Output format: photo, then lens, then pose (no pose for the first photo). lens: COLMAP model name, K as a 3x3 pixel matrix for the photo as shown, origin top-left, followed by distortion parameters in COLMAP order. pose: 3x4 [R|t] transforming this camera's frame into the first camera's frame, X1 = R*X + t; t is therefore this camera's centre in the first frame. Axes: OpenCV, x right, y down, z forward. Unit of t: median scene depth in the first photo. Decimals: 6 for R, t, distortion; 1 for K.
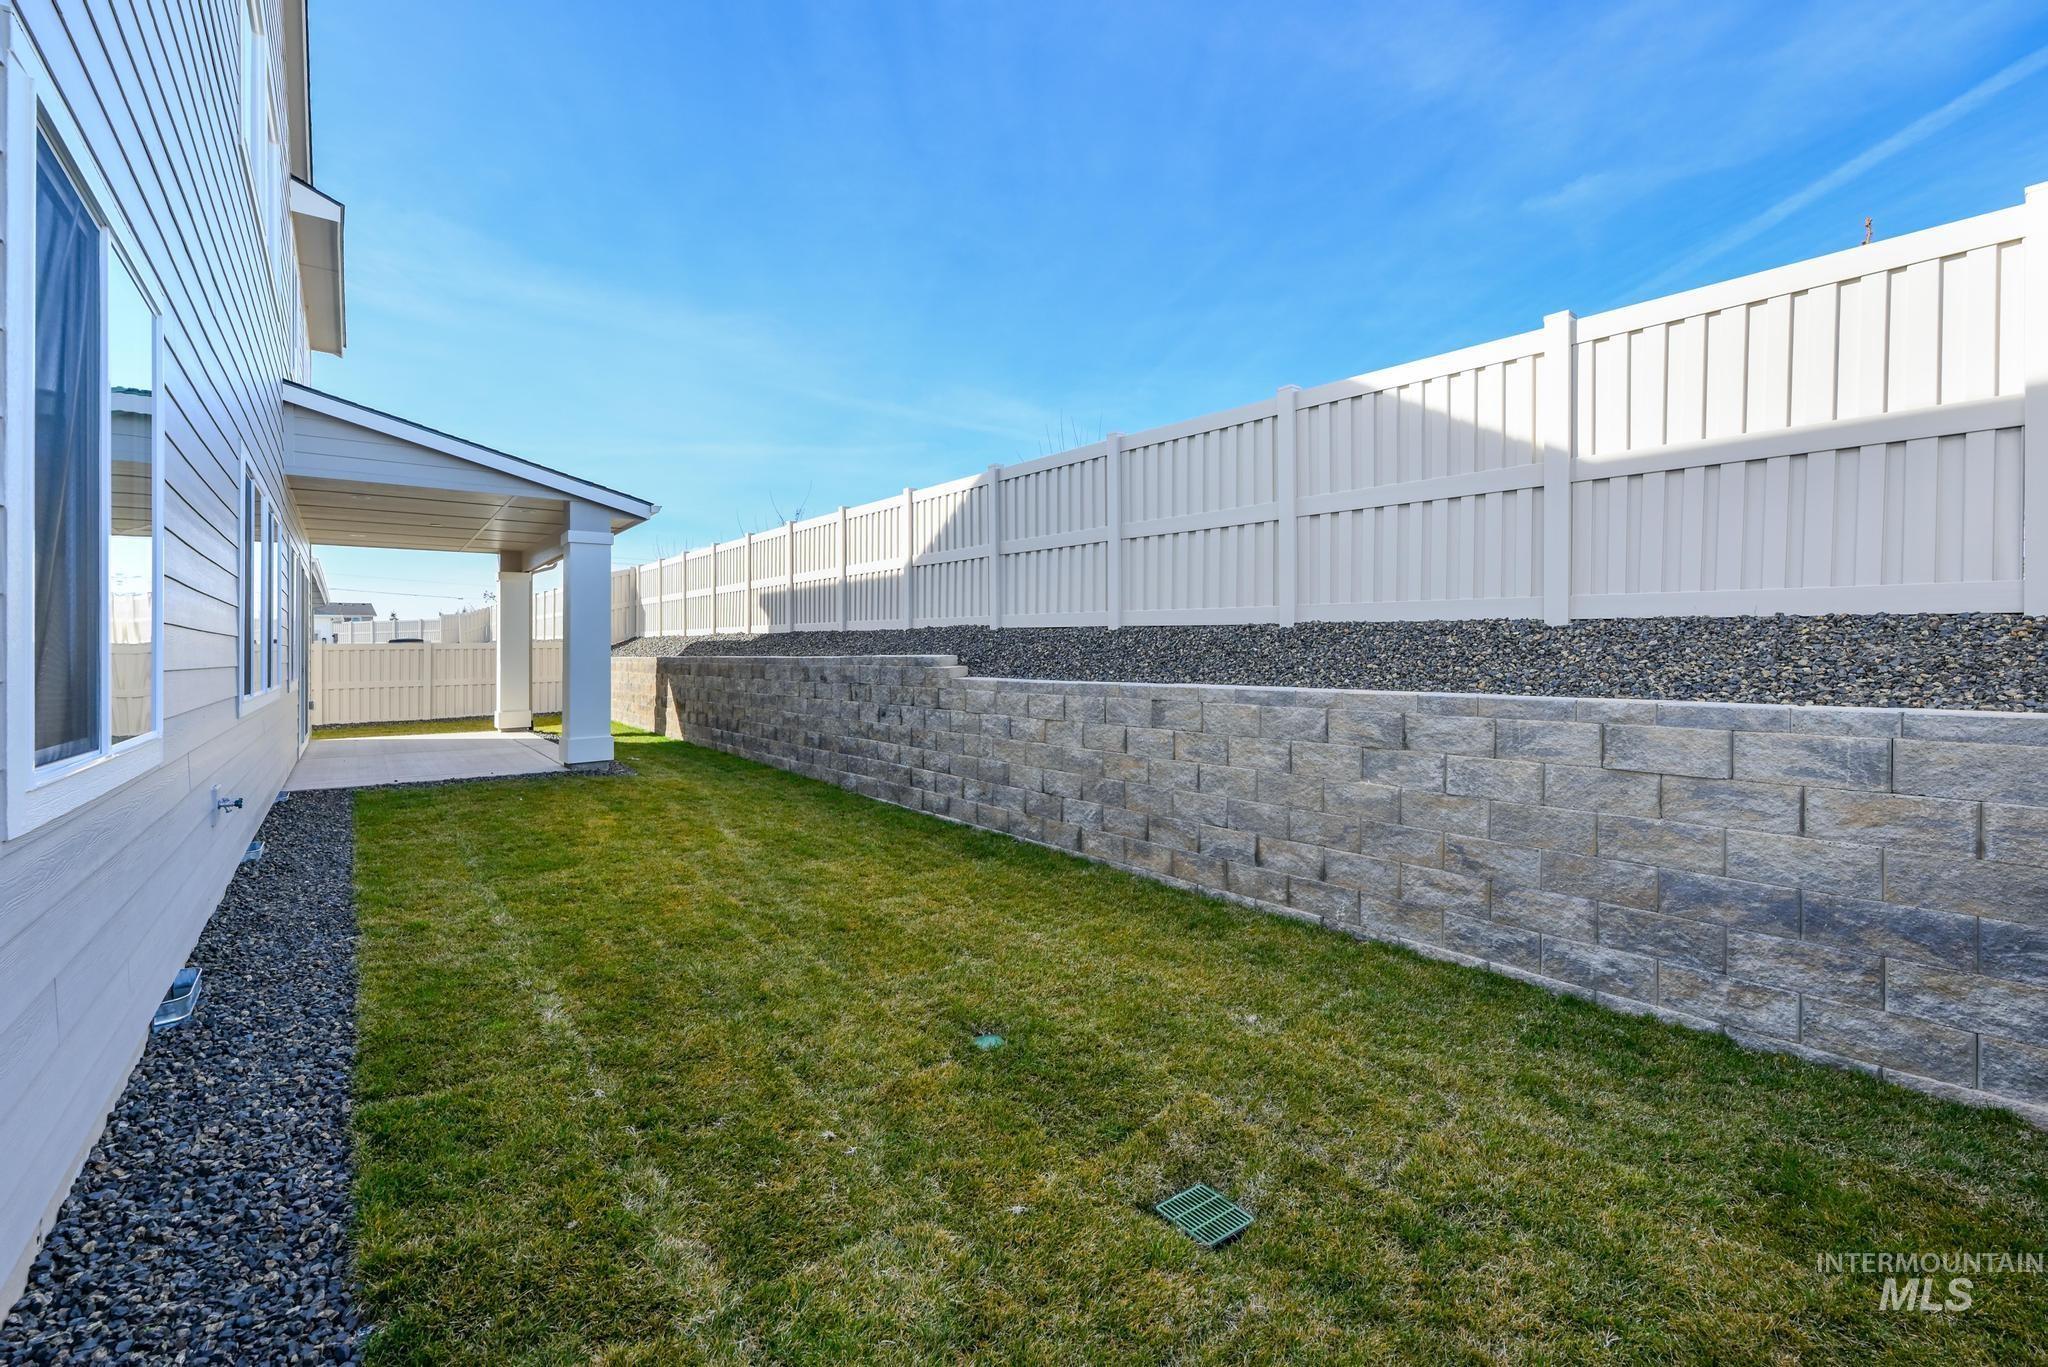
lens RADIAL K [[818.8, 0, 1028.3], [0, 818.8, 695.9], [0, 0, 1]] dist [-0.014297, -0.000088]
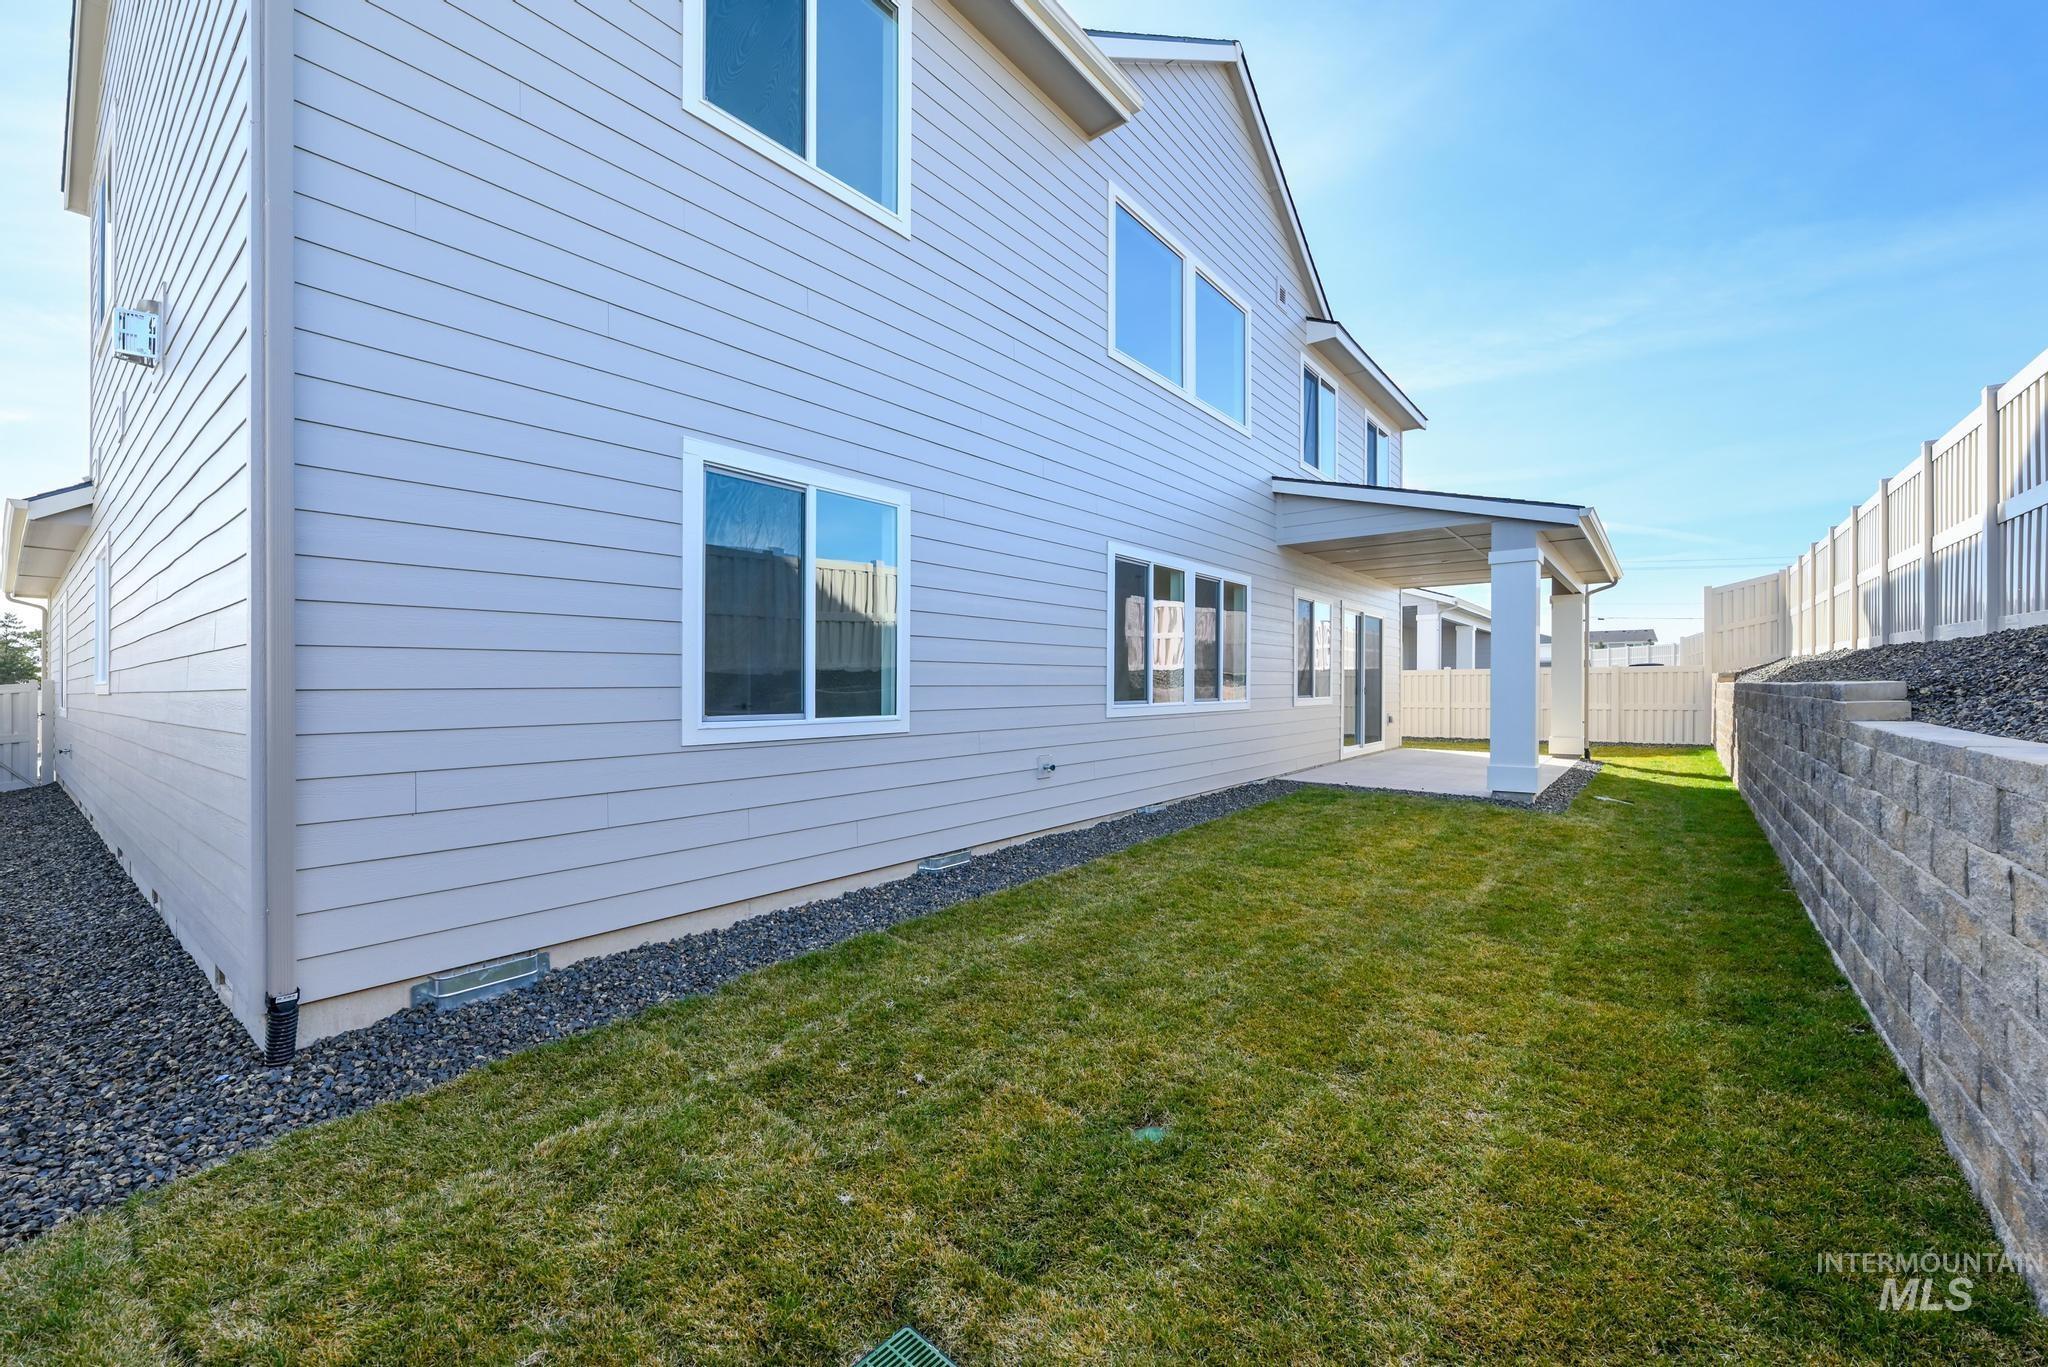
lens RADIAL K [[818.8, 0, 1028.3], [0, 818.8, 695.9], [0, 0, 1]] dist [-0.014297, -0.000088]
pose [[0.217434, 0.021096, -0.975847, 0.494713], [-0.052298, 0.998582, 0.009935, -0.020163], [0.974673, 0.048875, 0.218229, 0.455481]]
